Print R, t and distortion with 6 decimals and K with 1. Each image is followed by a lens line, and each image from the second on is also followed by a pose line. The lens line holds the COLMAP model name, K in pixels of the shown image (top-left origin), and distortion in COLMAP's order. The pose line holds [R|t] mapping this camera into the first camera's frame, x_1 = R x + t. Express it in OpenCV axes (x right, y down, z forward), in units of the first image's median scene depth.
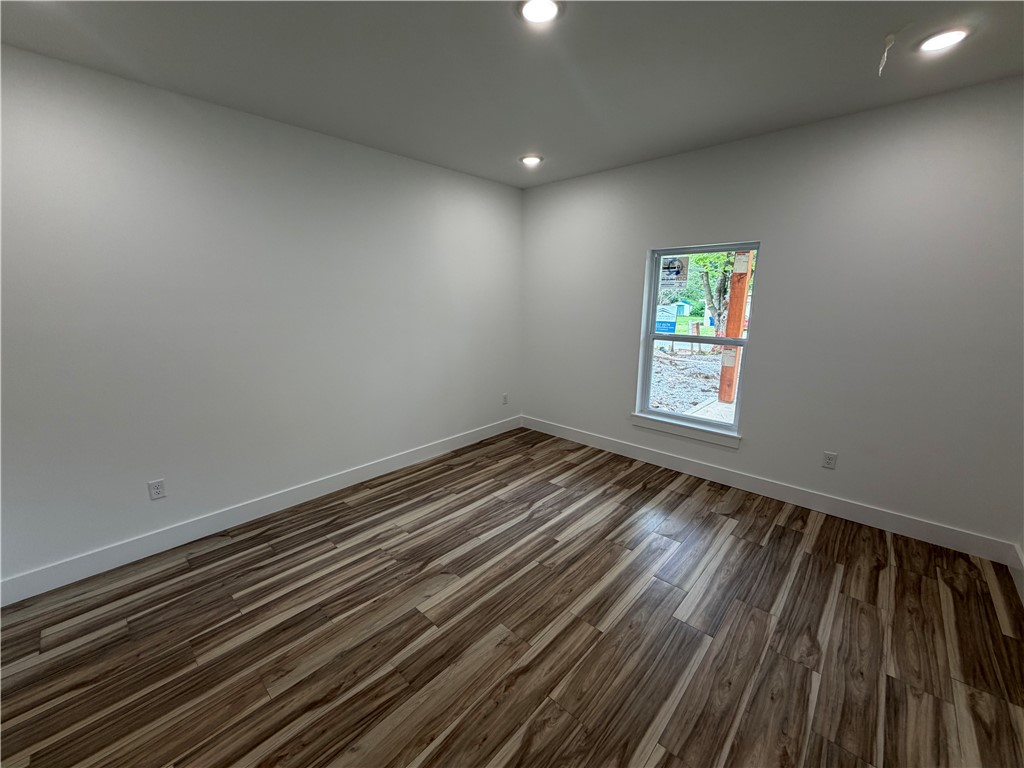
lens RADIAL K [[407.7, 0, 508.6], [0, 407.7, 383.5], [0, 0, 1]] dist [-0.000204, 0.000328]
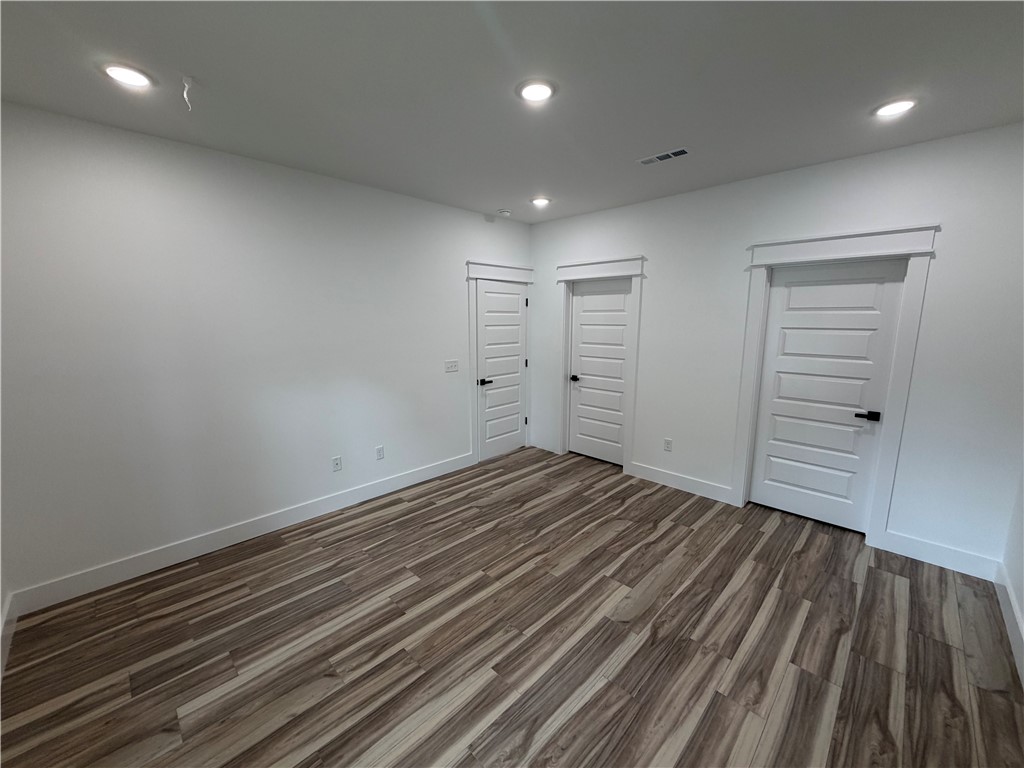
lens RADIAL K [[407.7, 0, 508.6], [0, 407.7, 383.5], [0, 0, 1]] dist [-0.000204, 0.000328]
pose [[-0.999542, -0.002984, 0.030099, 0.089378], [0.008300, 0.929864, 0.367810, -0.415405], [-0.029086, 0.367891, -0.929414, 1.791830]]
